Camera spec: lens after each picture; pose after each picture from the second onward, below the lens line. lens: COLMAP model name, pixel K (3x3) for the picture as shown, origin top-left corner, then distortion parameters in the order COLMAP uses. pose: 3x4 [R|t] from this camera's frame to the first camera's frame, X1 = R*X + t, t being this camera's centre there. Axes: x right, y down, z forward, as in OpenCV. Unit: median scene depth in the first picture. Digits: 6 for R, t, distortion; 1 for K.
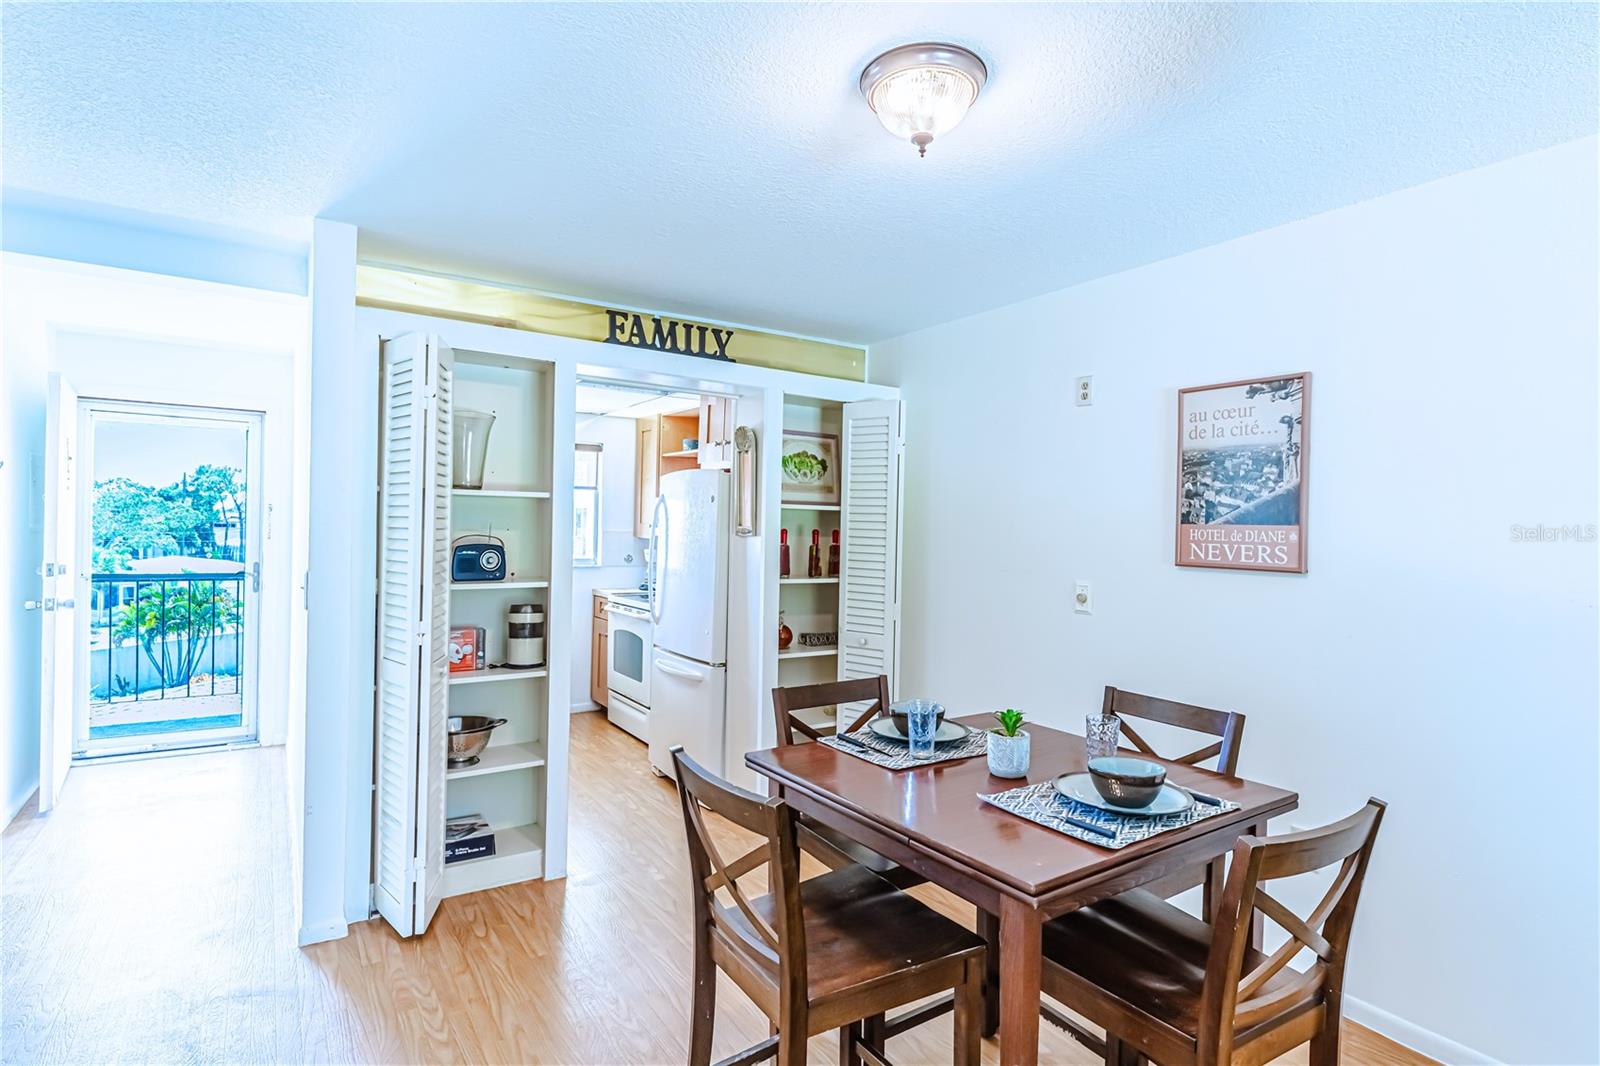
lens RADIAL K [[806.4, 0, 806.0], [0, 806.4, 534.4], [0, 0, 1]] dist [0.004494, -0.002765]
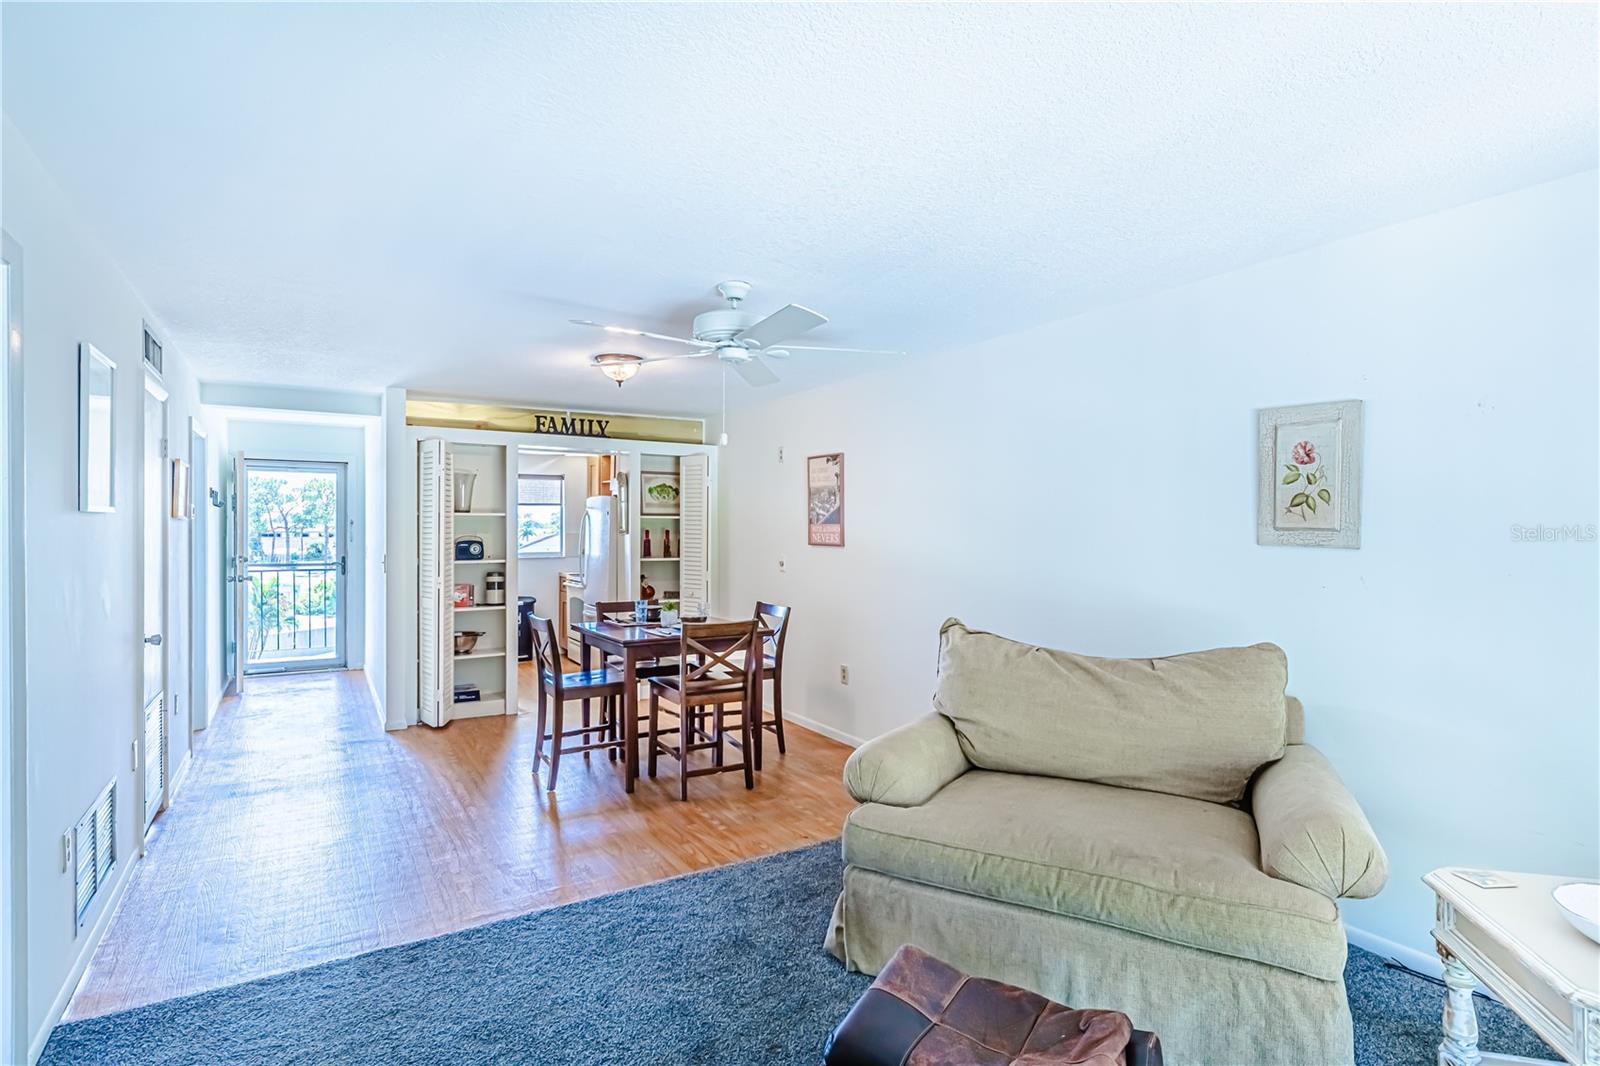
lens RADIAL K [[806.4, 0, 804.3], [0, 806.4, 534.7], [0, 0, 1]] dist [0.004494, -0.002765]
pose [[0.999100, -0.017738, -0.038532, 0.463849], [0.017752, 0.999842, 0.000021, 0.011990], [0.038525, -0.000705, 0.999257, -0.886040]]
